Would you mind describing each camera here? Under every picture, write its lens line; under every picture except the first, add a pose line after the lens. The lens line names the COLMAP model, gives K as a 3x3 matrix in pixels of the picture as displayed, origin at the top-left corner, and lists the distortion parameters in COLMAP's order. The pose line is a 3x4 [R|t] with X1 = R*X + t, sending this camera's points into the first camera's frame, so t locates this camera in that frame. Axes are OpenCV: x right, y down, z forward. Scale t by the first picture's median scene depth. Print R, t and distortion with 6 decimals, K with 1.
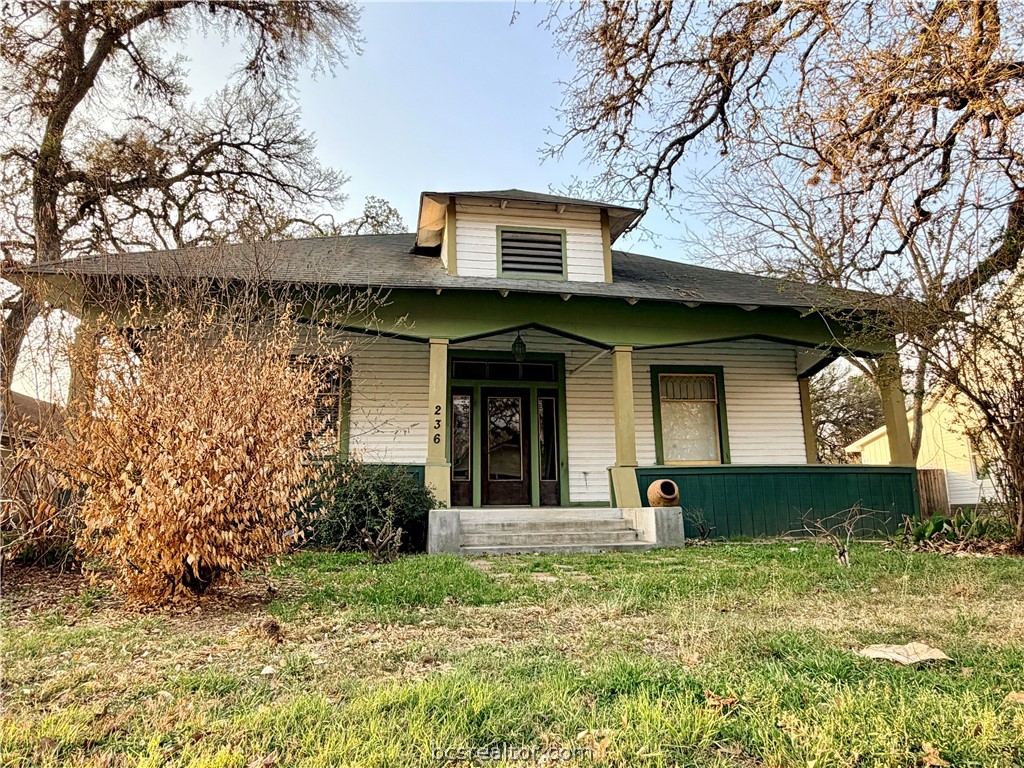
lens RADIAL K [[663.8, 0, 509.9], [0, 663.8, 386.5], [0, 0, 1]] dist [-0.004912, -0.001005]
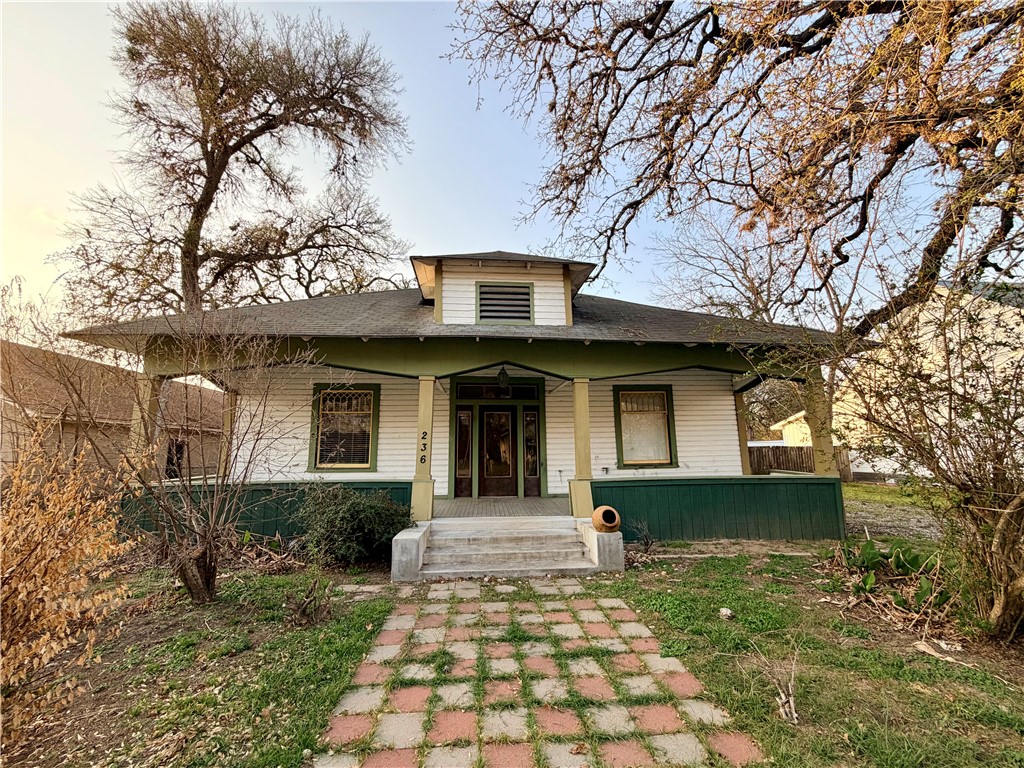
lens RADIAL K [[409.8, 0, 510.3], [0, 409.8, 385.1], [0, 0, 1]] dist [0.000118, -0.000323]
pose [[0.995554, -0.010063, -0.093653, 0.095808], [0.012407, 0.999623, 0.024477, -0.058449], [0.093372, -0.025530, 0.995304, 0.210757]]
